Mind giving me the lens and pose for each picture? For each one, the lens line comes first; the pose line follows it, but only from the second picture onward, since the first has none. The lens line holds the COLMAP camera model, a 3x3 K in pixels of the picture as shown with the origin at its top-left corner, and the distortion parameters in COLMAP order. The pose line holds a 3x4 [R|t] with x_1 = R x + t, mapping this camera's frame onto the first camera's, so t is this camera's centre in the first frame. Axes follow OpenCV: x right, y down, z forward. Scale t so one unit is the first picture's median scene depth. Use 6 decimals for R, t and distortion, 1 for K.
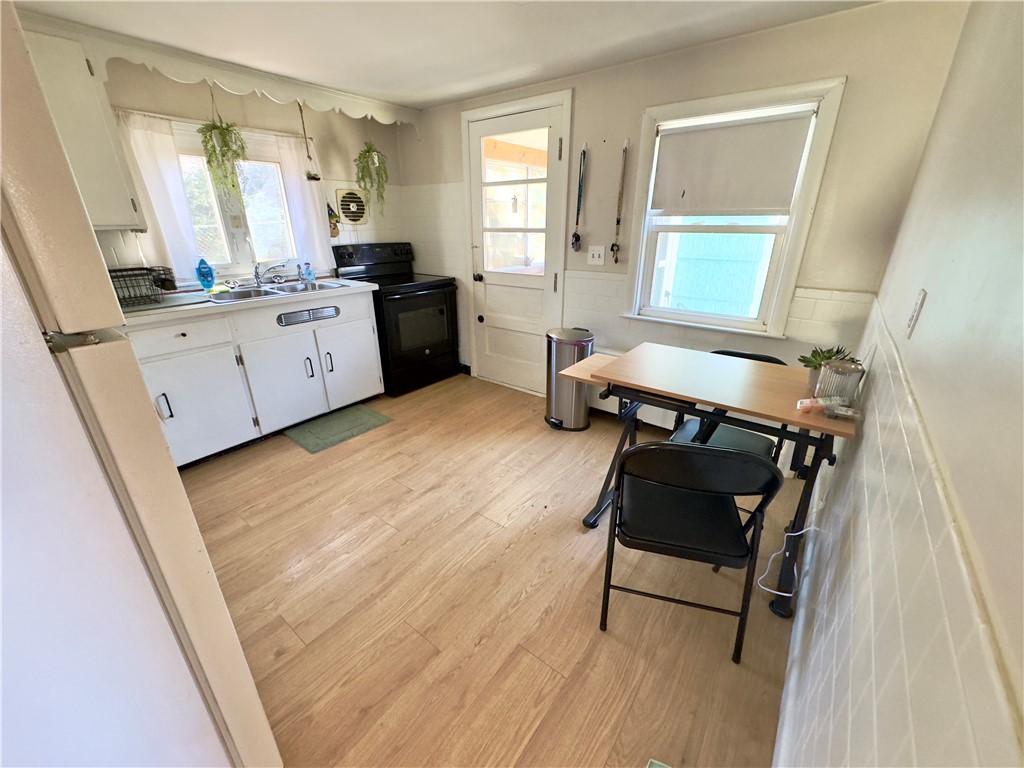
lens RADIAL K [[408.5, 0, 510.3], [0, 408.5, 383.4], [0, 0, 1]] dist [0.002030, 0.000446]
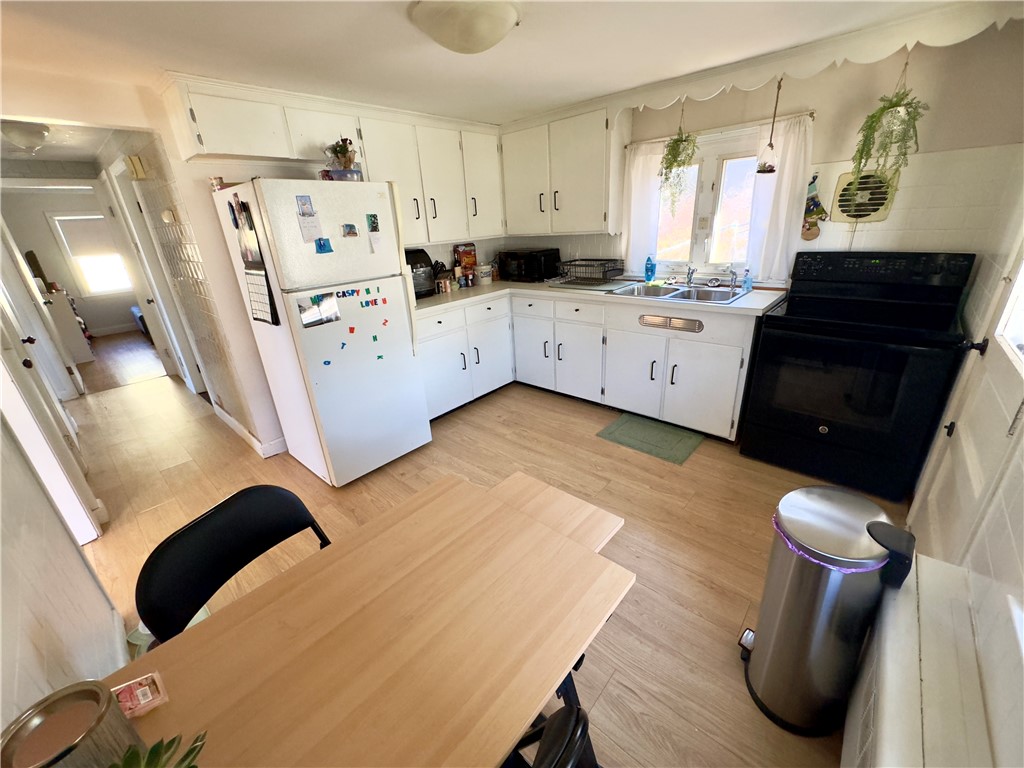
lens RADIAL K [[408.5, 0, 509.1], [0, 408.5, 383.0], [0, 0, 1]] dist [0.002030, 0.000446]
pose [[-0.073666, 0.377989, -0.922875, 0.488866], [-0.313908, 0.869563, 0.381211, -0.287989], [0.946591, 0.317780, 0.054596, 0.614877]]
